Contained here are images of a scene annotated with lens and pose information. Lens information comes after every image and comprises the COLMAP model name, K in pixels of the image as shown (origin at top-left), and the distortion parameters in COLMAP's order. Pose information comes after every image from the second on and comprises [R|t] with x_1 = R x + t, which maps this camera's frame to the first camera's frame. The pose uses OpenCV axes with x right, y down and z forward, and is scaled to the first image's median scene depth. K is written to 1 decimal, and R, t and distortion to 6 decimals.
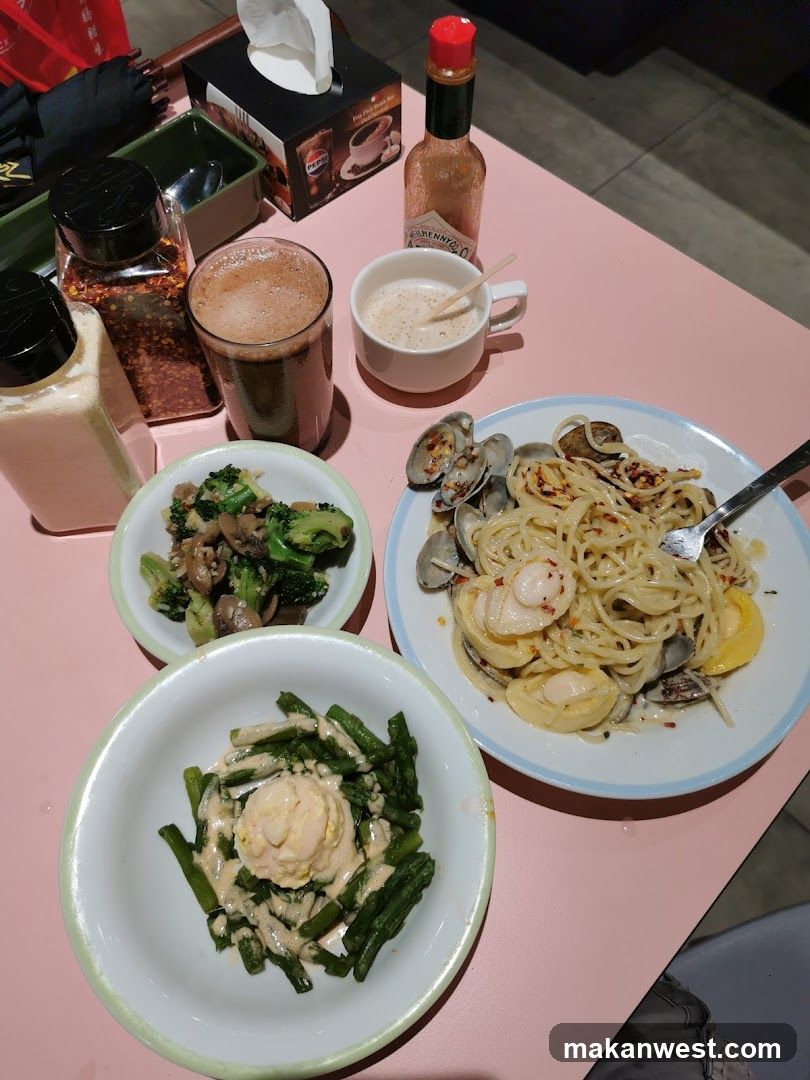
lens RADIAL K [[881.4, 0, 405.3], [0, 881.4, 540.6], [0, 0, 1]] dist [-0.002489, -0.000501]
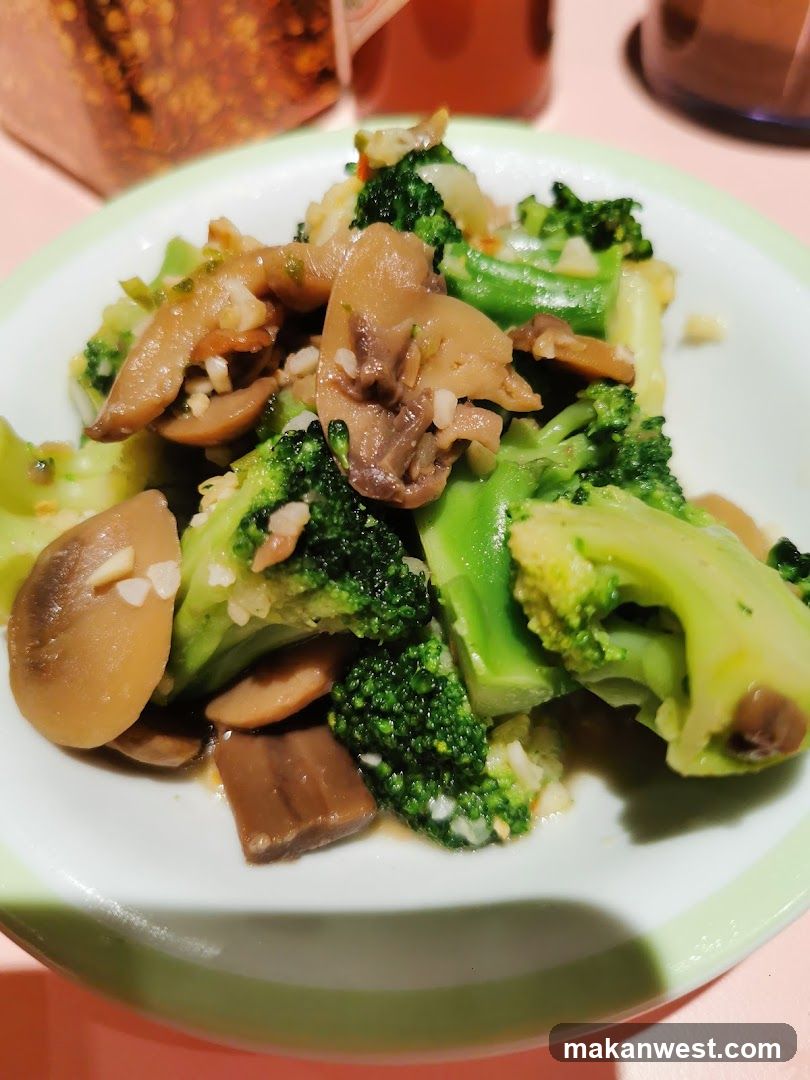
lens RADIAL K [[881.4, 0, 406.4], [0, 881.4, 541.2], [0, 0, 1]] dist [-0.002489, -0.000501]
pose [[0.532449, 0.662997, -0.526244, -0.038899], [-0.695275, 0.697153, 0.174846, -0.015441], [0.482795, 0.272787, 0.832164, 0.814860]]
